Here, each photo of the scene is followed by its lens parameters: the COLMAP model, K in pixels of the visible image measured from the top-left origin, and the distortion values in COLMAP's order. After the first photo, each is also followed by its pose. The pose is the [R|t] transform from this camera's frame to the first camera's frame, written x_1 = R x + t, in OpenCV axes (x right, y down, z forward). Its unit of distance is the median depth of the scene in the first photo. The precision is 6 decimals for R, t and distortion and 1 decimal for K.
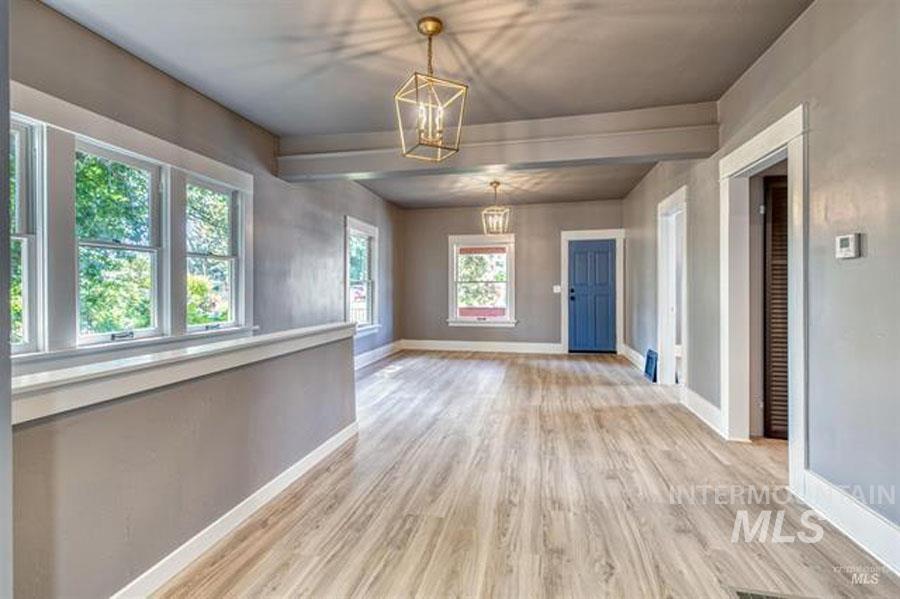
lens RADIAL K [[429.4, 0, 447.1], [0, 429.4, 287.3], [0, 0, 1]] dist [-0.000477, 0.000293]
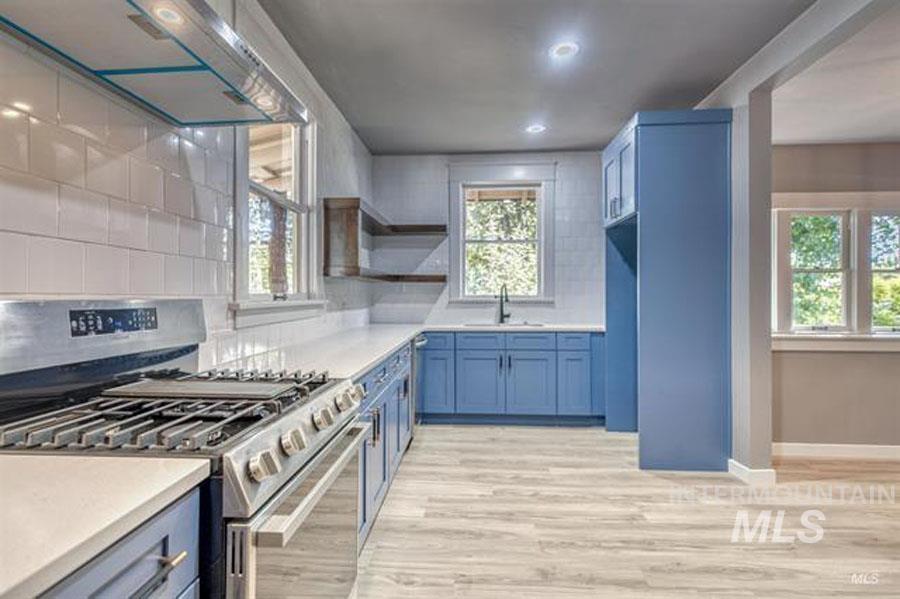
lens RADIAL K [[413.6, 0, 449.3], [0, 413.6, 296.7], [0, 0, 1]] dist [0.000553, -0.000092]
pose [[0.165239, 0.004113, -0.986245, 0.491036], [-0.000763, 0.999992, 0.004043, -0.003827], [0.986253, 0.000084, 0.165240, -0.563056]]
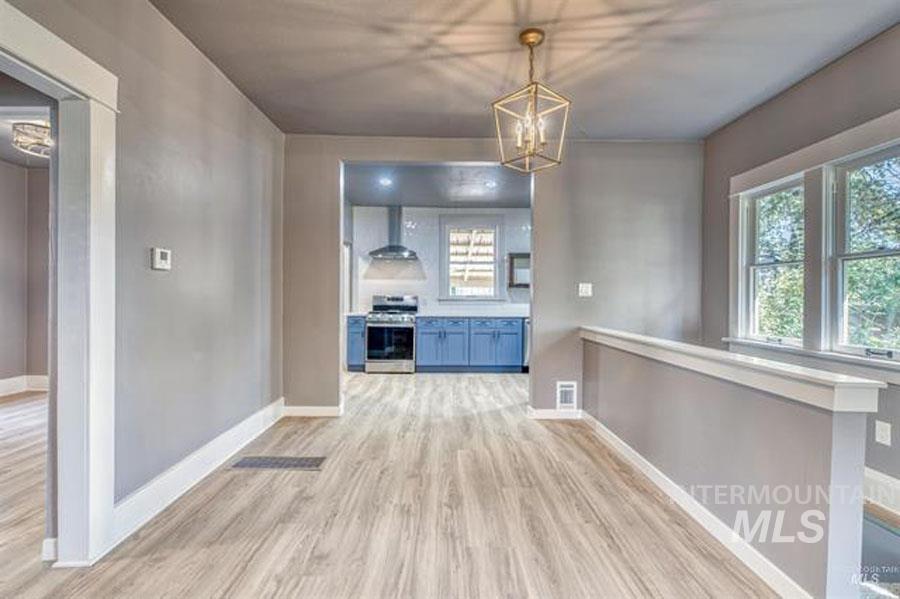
lens RADIAL K [[413.6, 0, 449.3], [0, 413.6, 296.7], [0, 0, 1]] dist [0.000553, -0.000092]
pose [[-0.974647, -0.005600, -0.223679, 0.287855], [-0.006068, 0.999981, 0.001404, -0.000714], [0.223667, 0.002725, -0.974662, 1.510543]]
